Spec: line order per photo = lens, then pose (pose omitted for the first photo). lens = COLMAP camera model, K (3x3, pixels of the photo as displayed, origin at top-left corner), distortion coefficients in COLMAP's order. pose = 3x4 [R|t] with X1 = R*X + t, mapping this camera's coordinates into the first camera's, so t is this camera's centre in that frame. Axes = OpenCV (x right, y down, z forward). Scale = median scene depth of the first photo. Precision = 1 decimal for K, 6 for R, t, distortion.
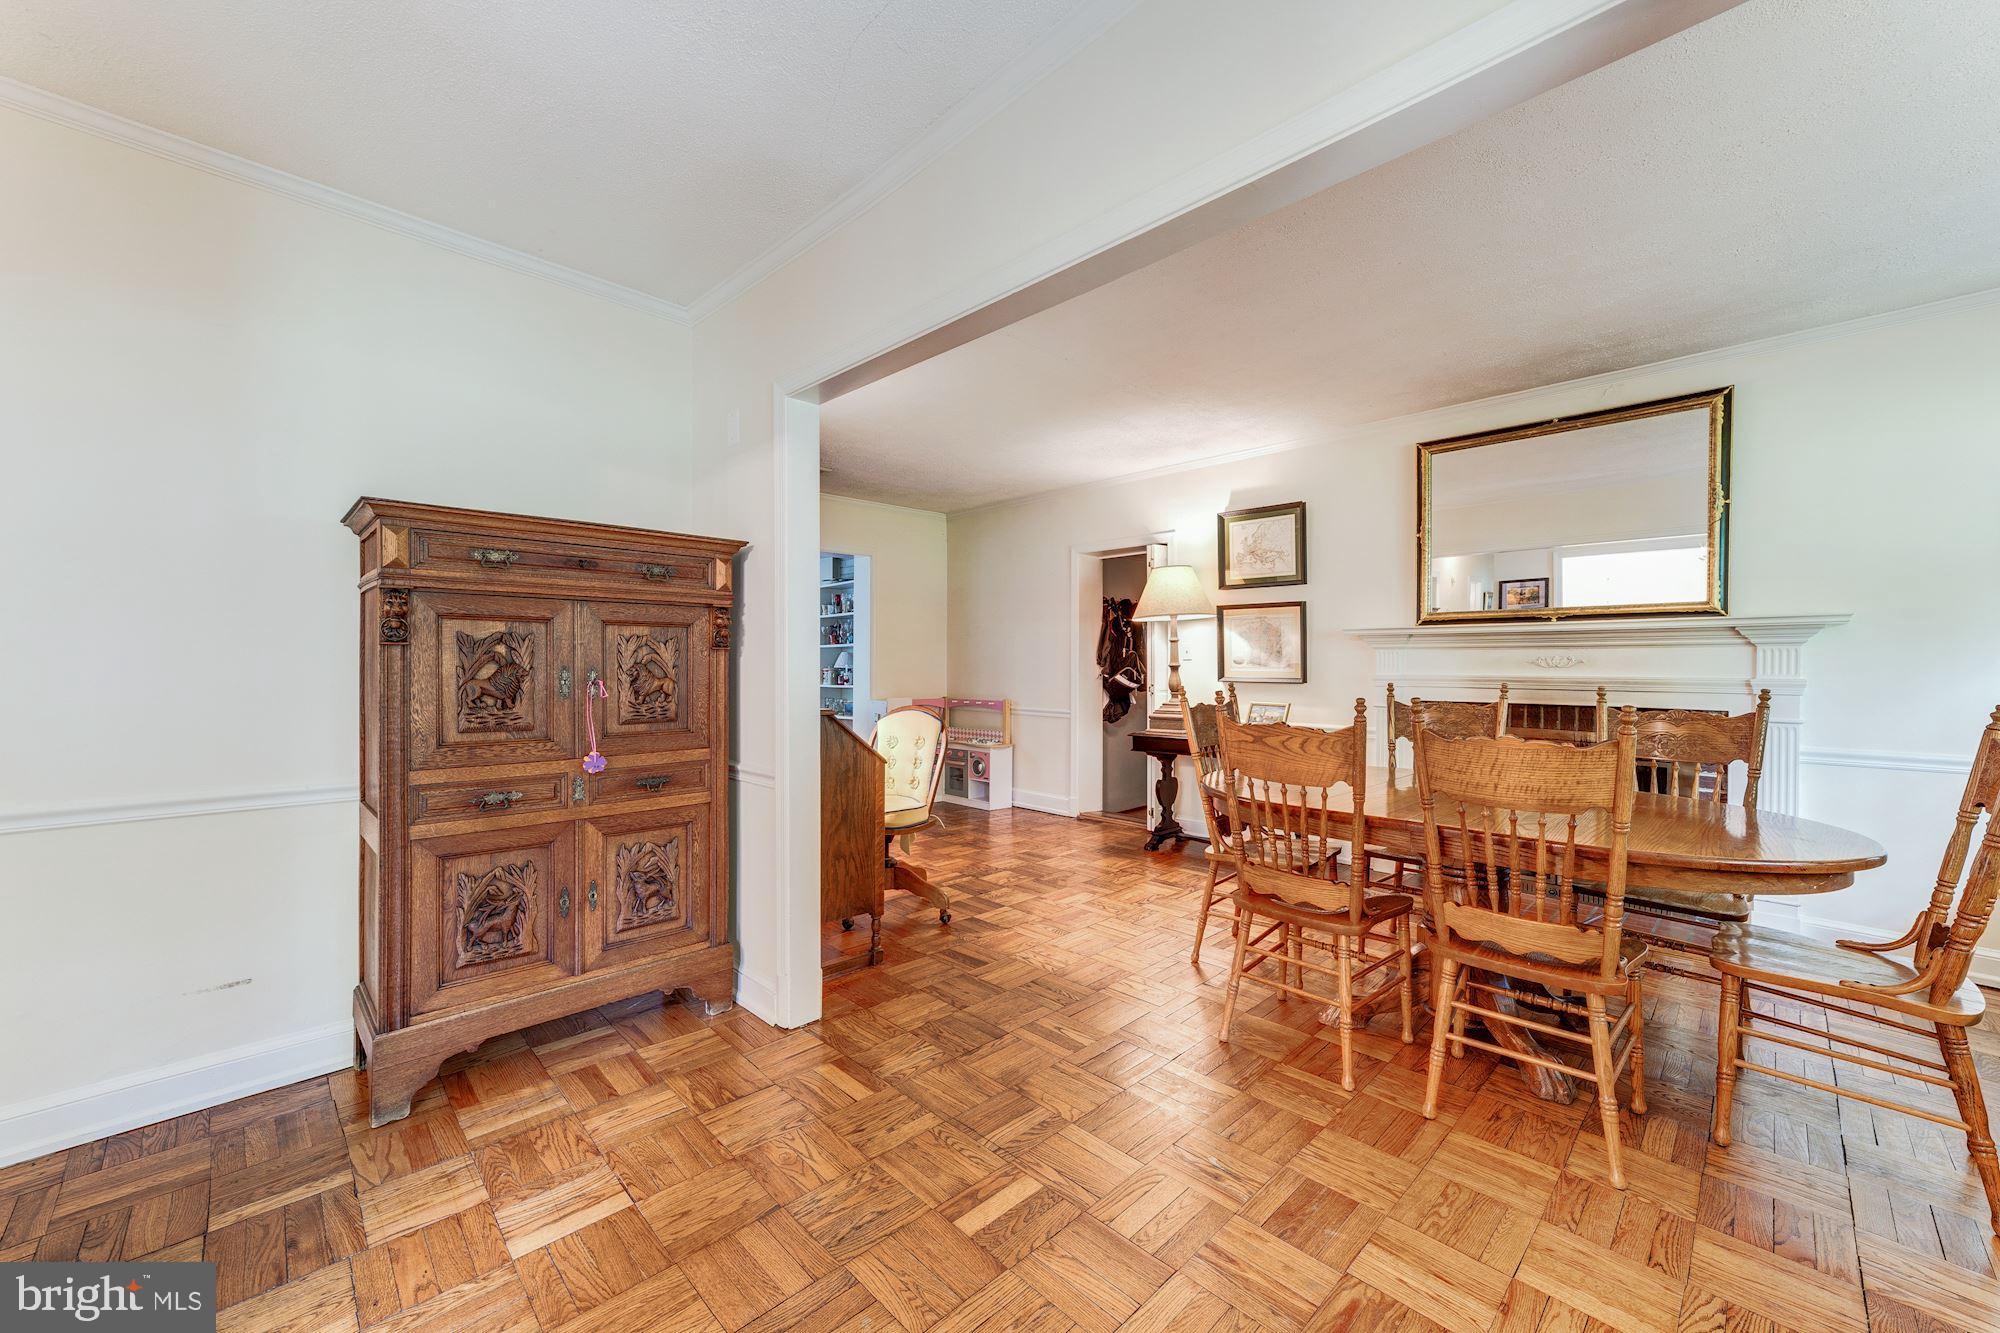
lens RADIAL K [[778.8, 0, 1006.1], [0, 778.8, 663.9], [0, 0, 1]] dist [-0.000311, 0.000095]
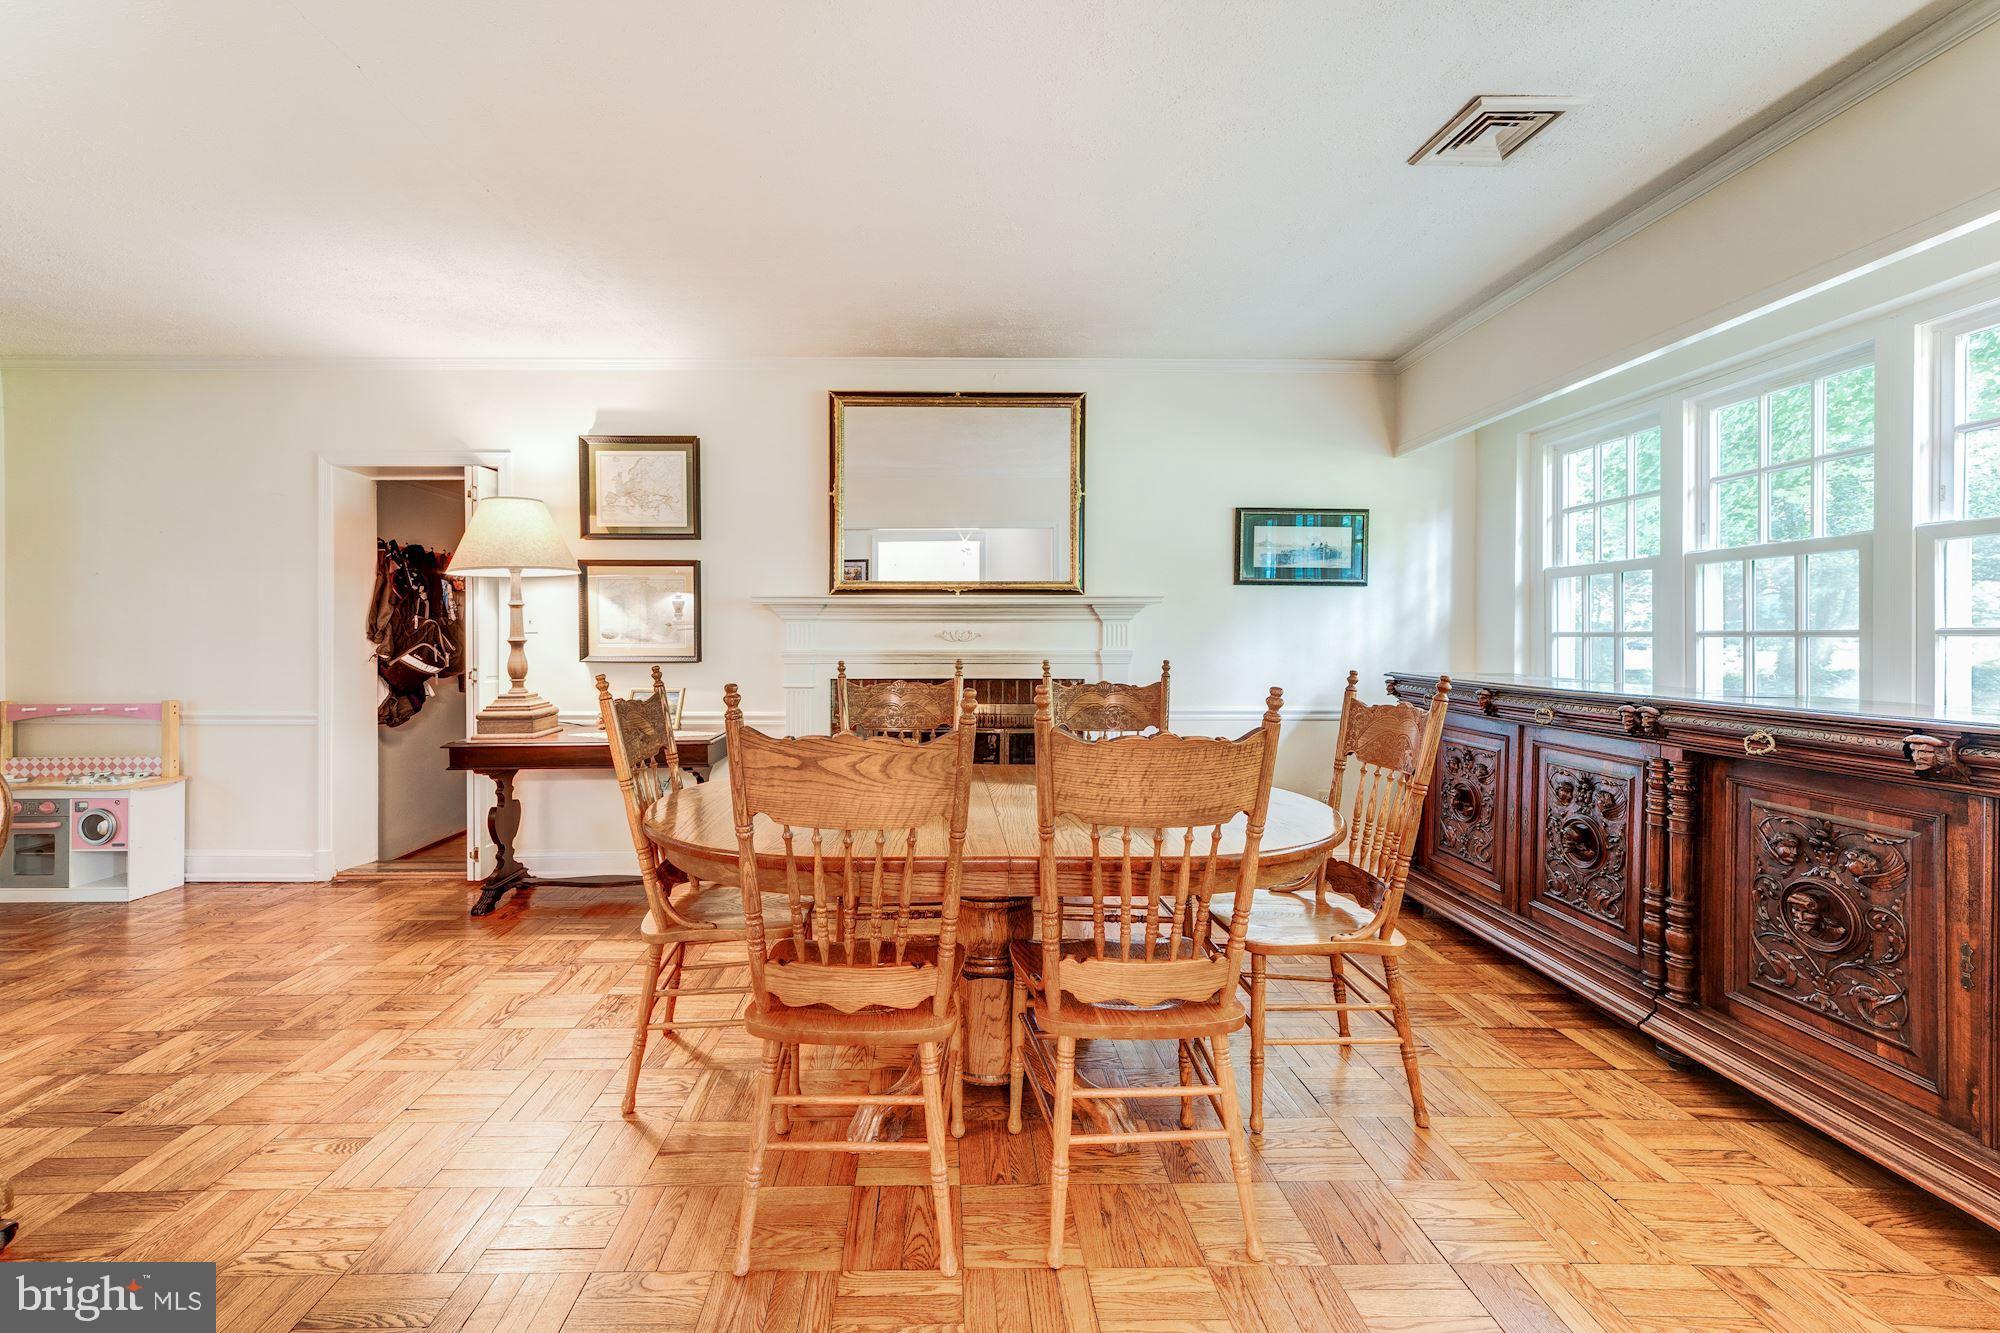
lens RADIAL K [[788.5, 0, 954.8], [0, 788.5, 637.0], [0, 0, 1]] dist [-0.010425, 0.008211]
pose [[0.695505, -0.001494, 0.718519, -0.018757], [0.002090, 0.999998, 0.000057, -0.000589], [-0.718518, 0.001462, 0.695507, 0.231753]]
